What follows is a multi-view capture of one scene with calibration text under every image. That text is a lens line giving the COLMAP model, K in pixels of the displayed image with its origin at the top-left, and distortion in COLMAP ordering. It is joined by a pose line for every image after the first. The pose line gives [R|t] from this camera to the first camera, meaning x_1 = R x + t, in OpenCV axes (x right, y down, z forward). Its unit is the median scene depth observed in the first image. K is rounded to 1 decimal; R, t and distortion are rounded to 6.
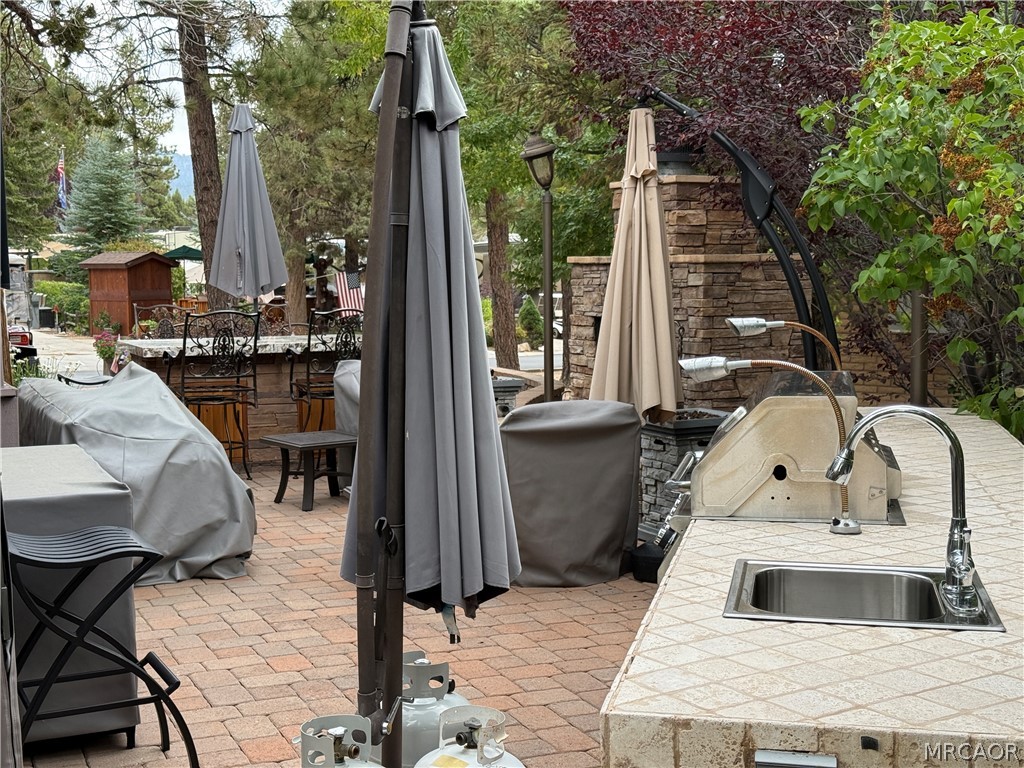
lens RADIAL K [[1441.4, 0, 508.1], [0, 1441.4, 383.3], [0, 0, 1]] dist [0.141636, 0.000000]
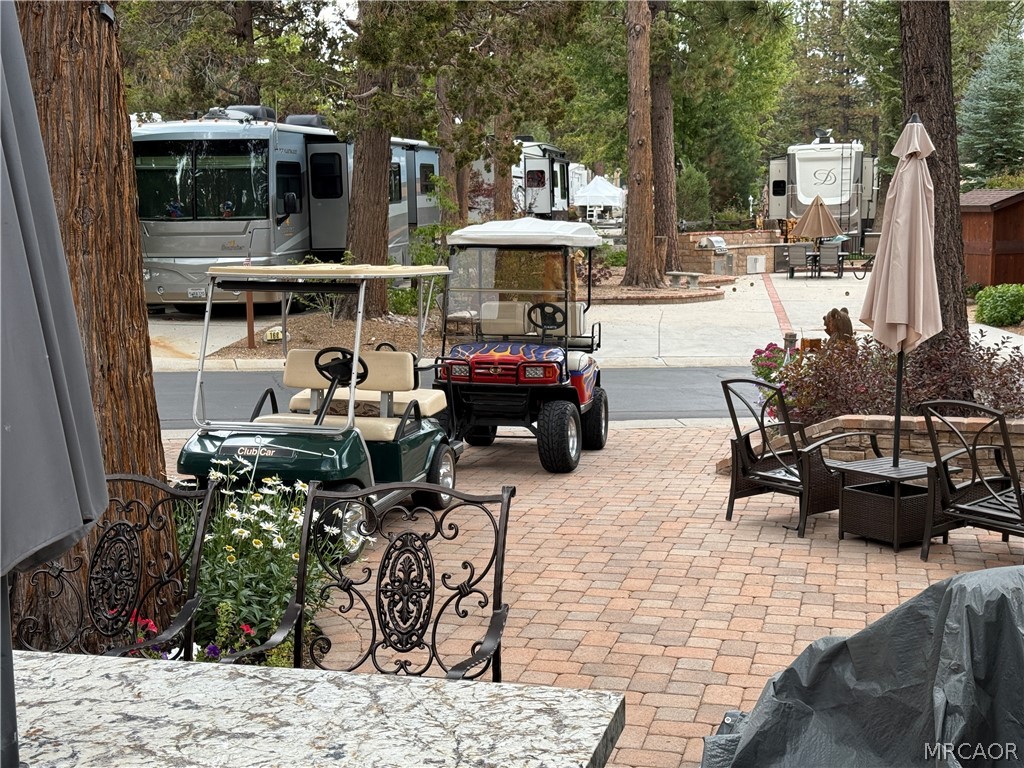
lens RADIAL K [[1441.4, 0, 513.2], [0, 1441.4, 382.7], [0, 0, 1]] dist [0.141636, 0.000000]
pose [[0.797995, 0.083065, -0.596913, 0.002993], [-0.052869, 0.996286, 0.067963, -0.028787], [0.600341, -0.022676, 0.799423, 0.235047]]
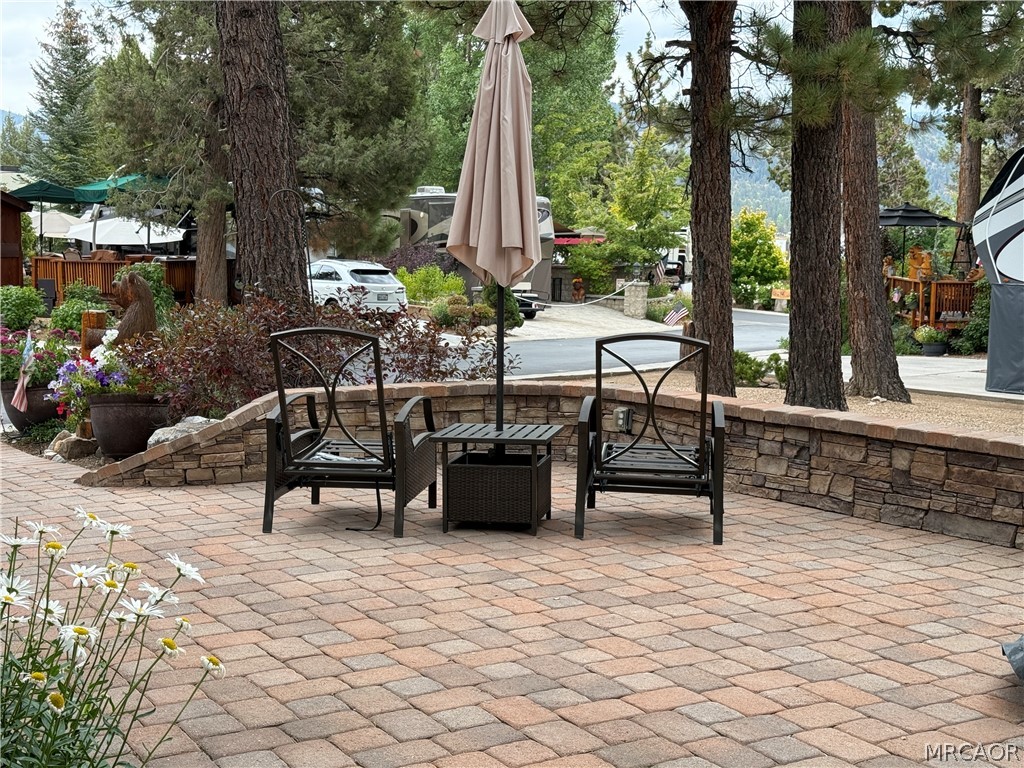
lens RADIAL K [[1441.4, 0, 513.6], [0, 1441.4, 388.6], [0, 0, 1]] dist [0.141636, 0.000000]
pose [[0.991476, 0.009229, 0.129962, -0.088728], [-0.012732, 0.999577, 0.026150, -0.015821], [-0.129665, -0.027582, 0.991174, 0.267580]]
